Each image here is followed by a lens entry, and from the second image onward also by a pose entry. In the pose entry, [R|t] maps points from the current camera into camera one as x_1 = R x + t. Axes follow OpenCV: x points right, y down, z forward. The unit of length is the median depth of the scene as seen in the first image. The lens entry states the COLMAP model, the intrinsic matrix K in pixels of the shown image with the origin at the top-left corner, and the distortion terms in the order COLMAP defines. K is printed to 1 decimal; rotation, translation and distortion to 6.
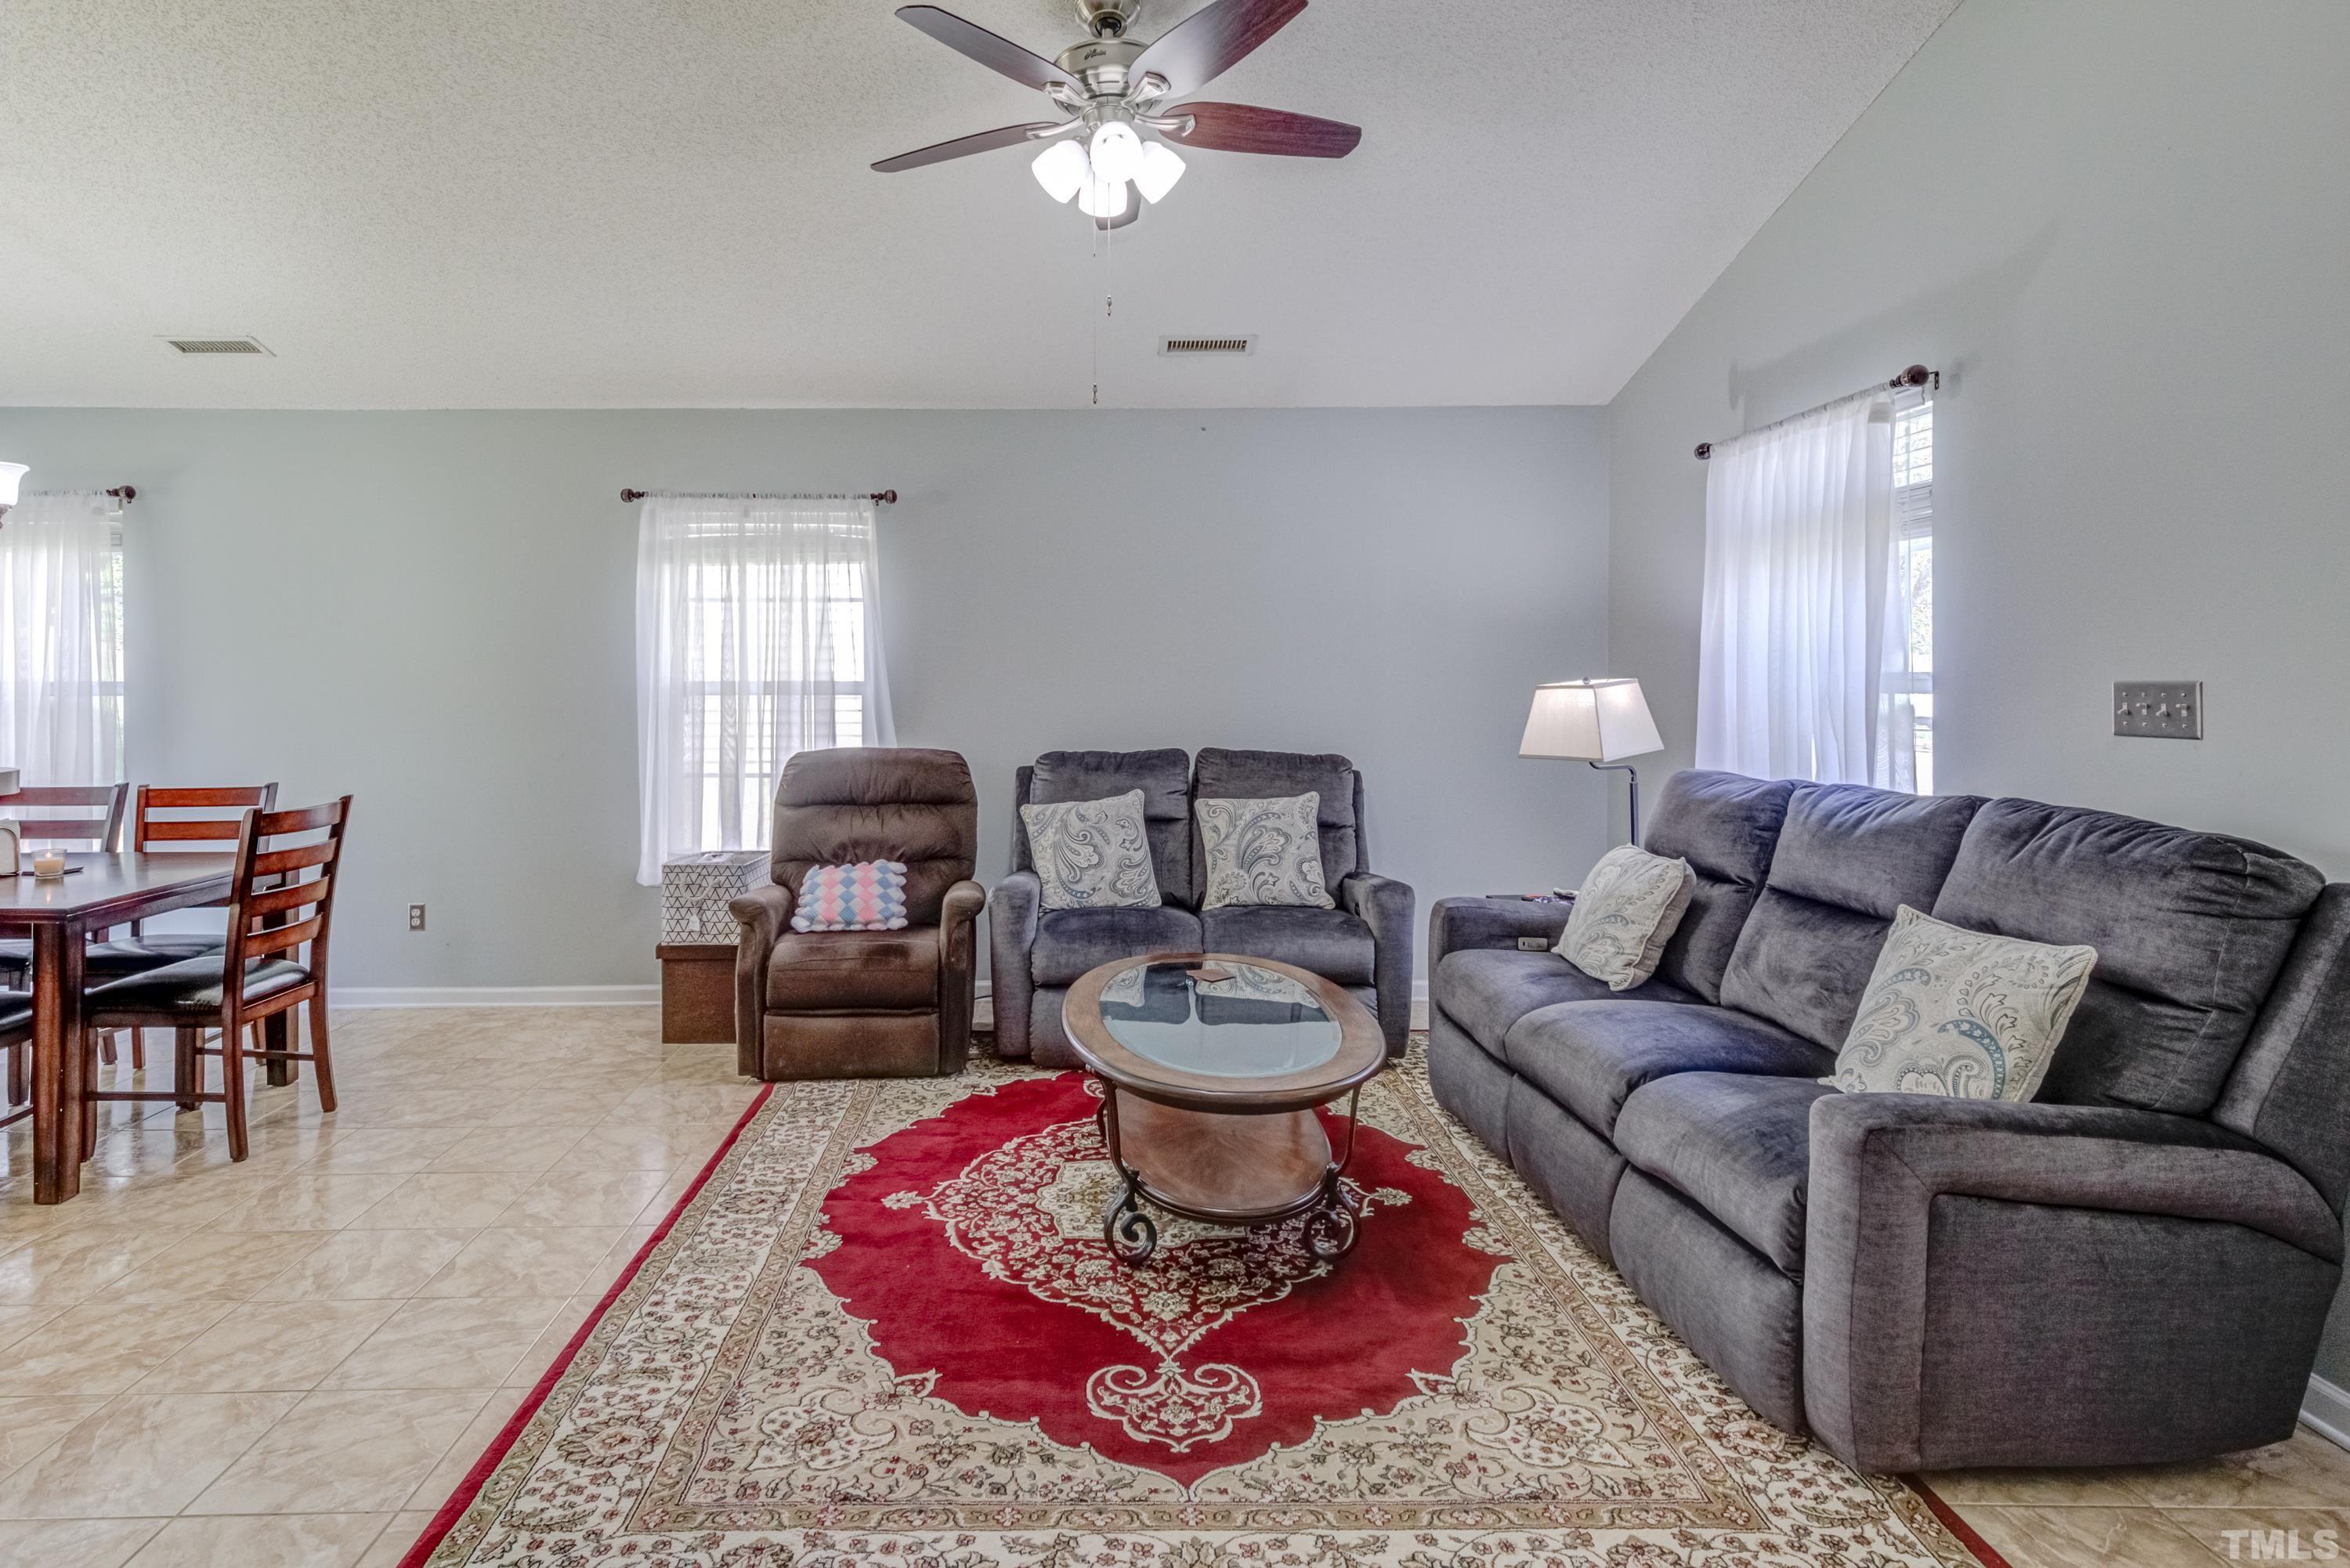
lens RADIAL K [[1232.4, 0, 1079.9], [0, 1232.4, 702.5], [0, 0, 1]] dist [0.005216, -0.002999]
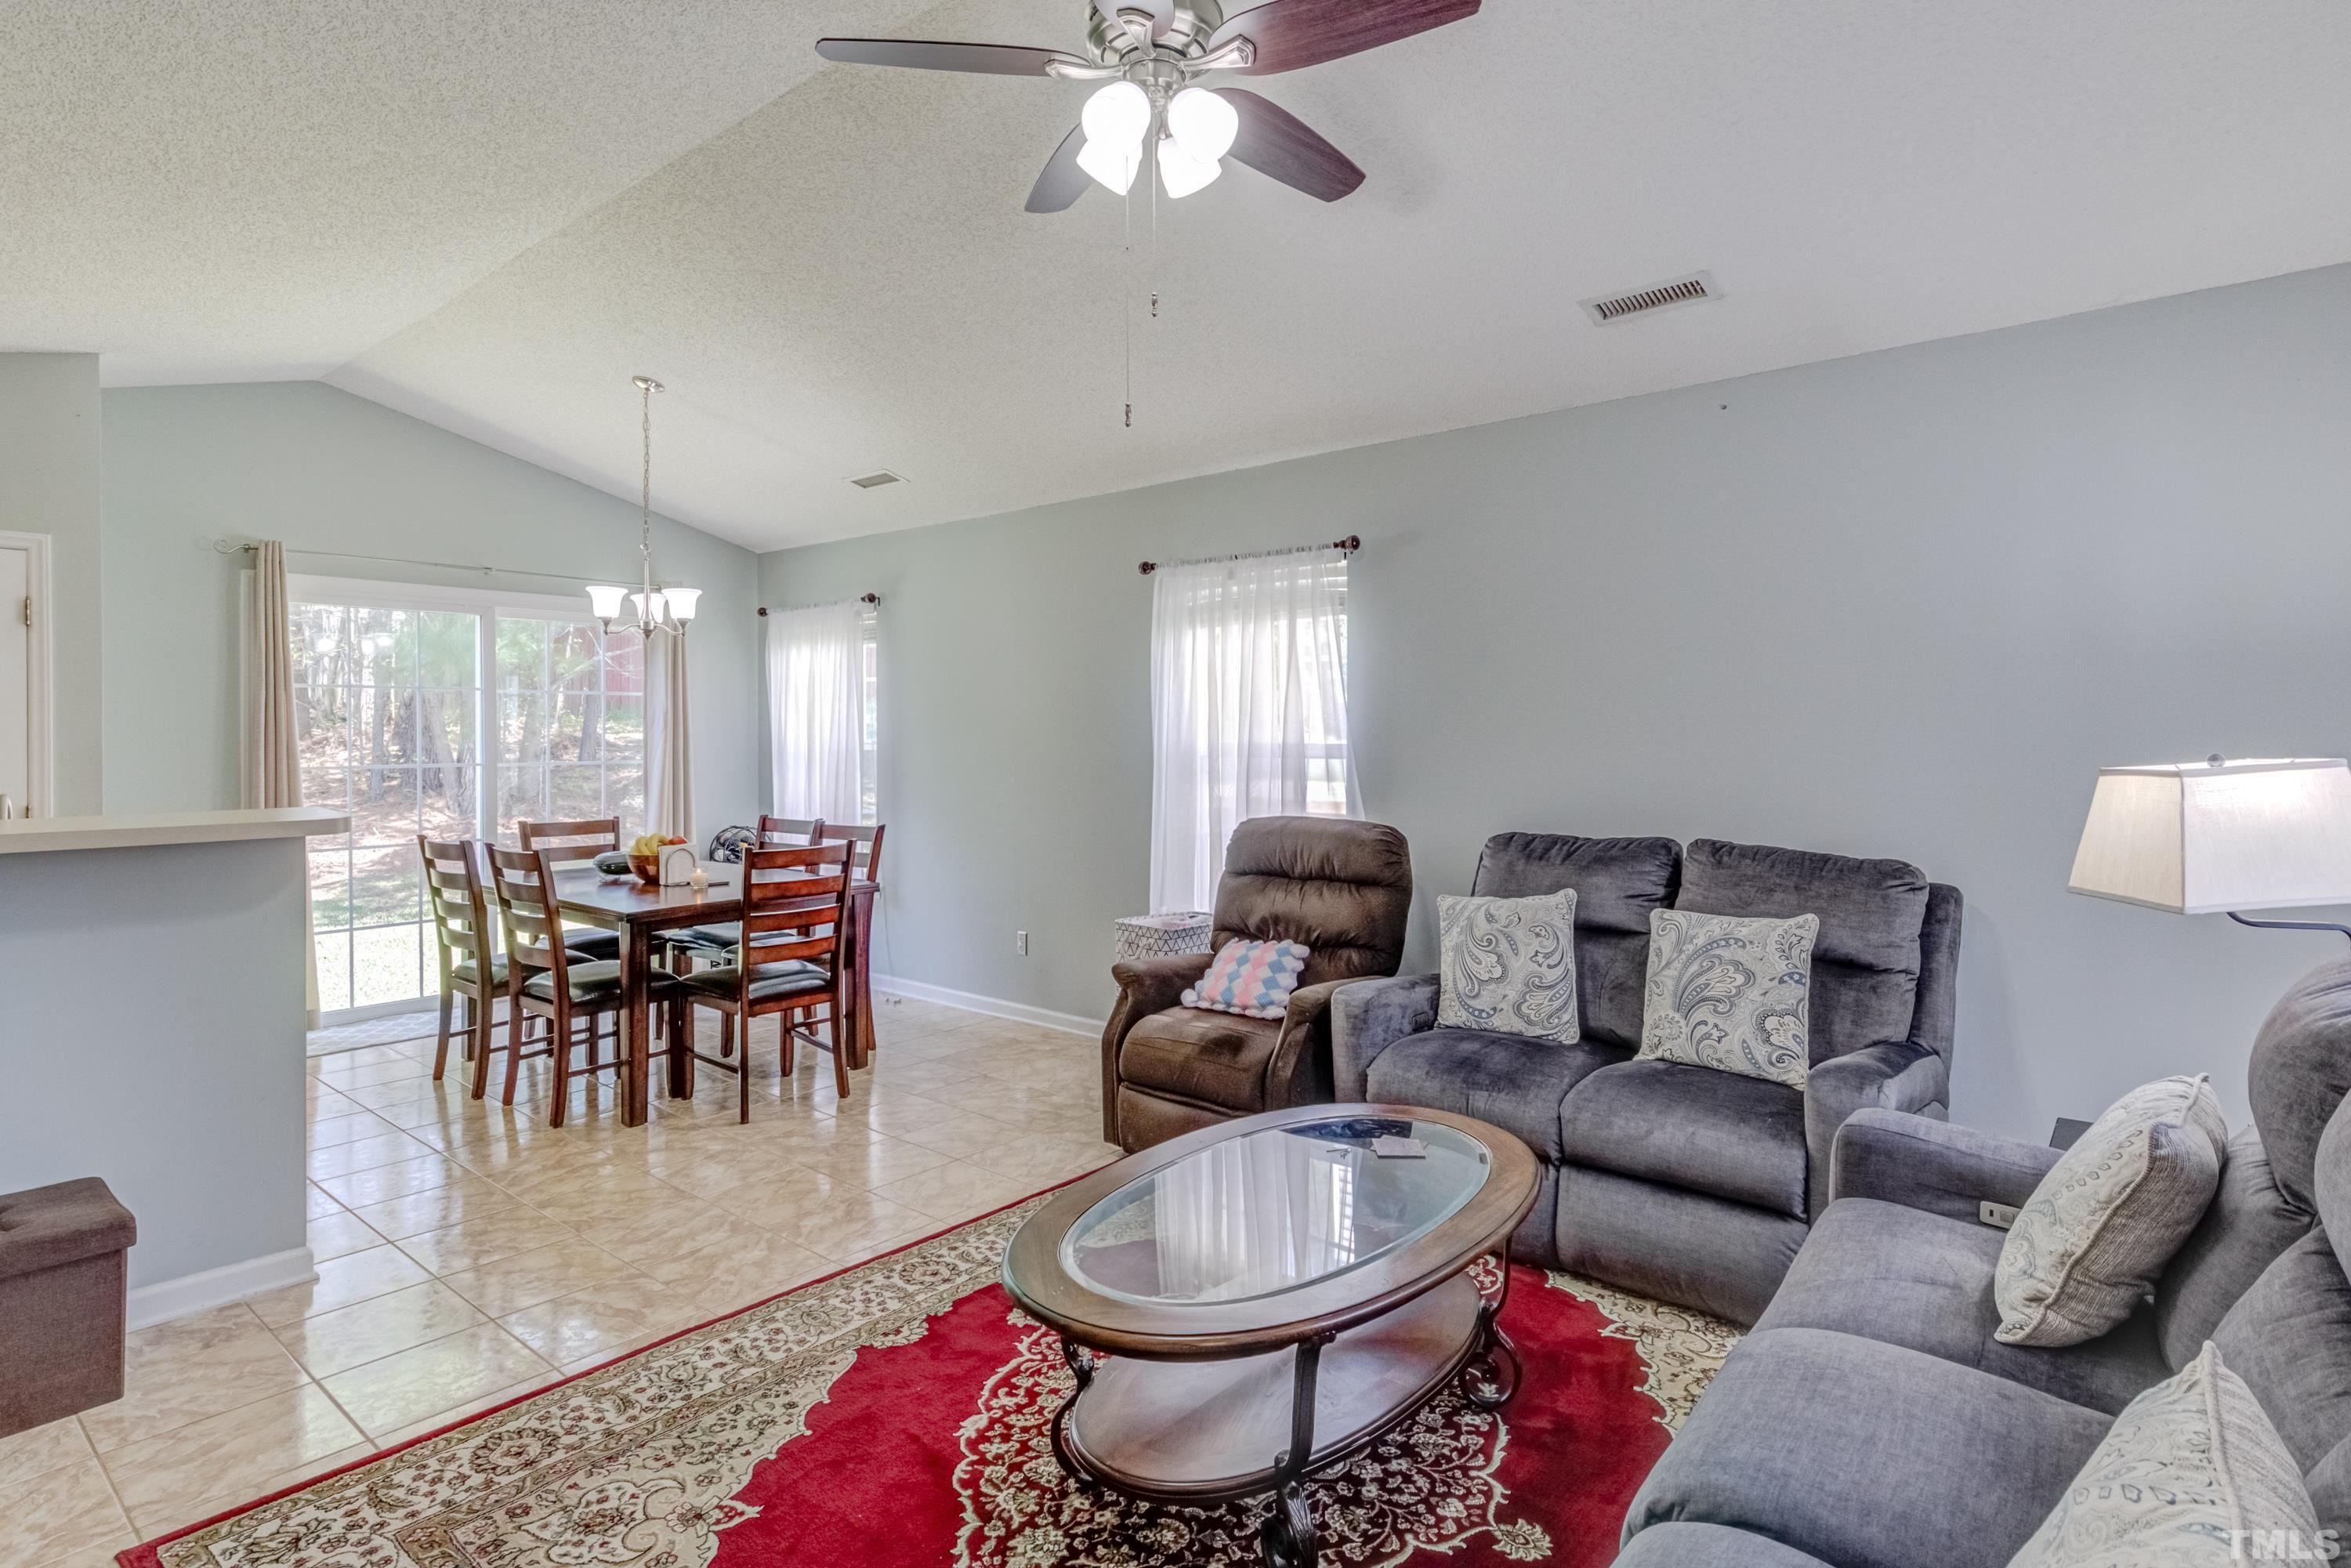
lens RADIAL K [[1220.4, 0, 1174.5], [0, 1220.4, 736.1], [0, 0, 1]] dist [0.026223, -0.005545]
pose [[0.751513, 0.002955, -0.659711, 0.379740], [-0.004871, 0.999988, -0.001069, -0.024735], [0.659700, 0.004017, 0.751518, 0.255935]]
